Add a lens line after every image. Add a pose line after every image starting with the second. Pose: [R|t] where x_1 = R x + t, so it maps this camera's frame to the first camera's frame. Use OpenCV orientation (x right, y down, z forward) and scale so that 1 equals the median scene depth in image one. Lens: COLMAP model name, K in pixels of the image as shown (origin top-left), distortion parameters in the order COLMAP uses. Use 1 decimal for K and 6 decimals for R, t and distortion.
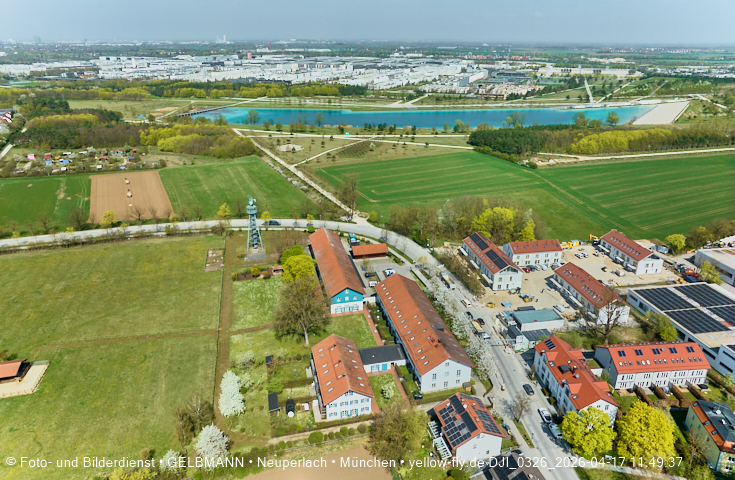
lens RADIAL K [[497.5, 0, 367.0], [0, 497.5, 209.5], [0, 0, 1]] dist [-0.036374, 0.029673]
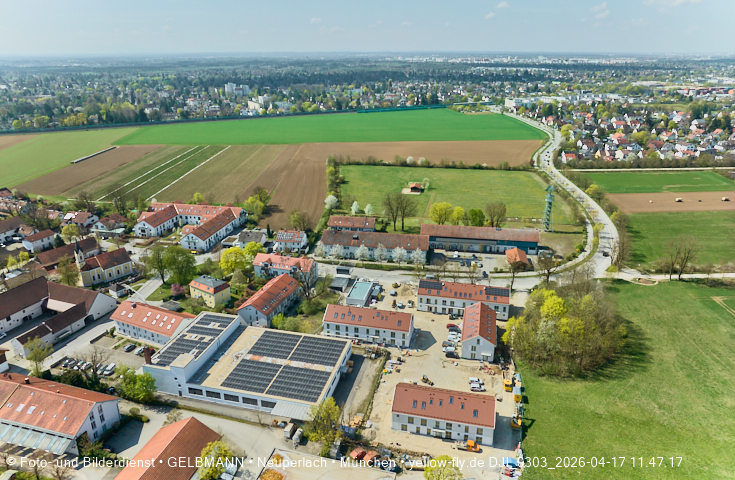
lens RADIAL K [[490.2, 0, 366.9], [0, 490.2, 220.7], [0, 0, 1]] dist [-0.028925, 0.017553]
pose [[-0.399181, 0.298150, -0.867042, 0.504832], [-0.298996, 0.851626, 0.430504, -0.169124], [0.866750, 0.431091, -0.250807, 0.478167]]
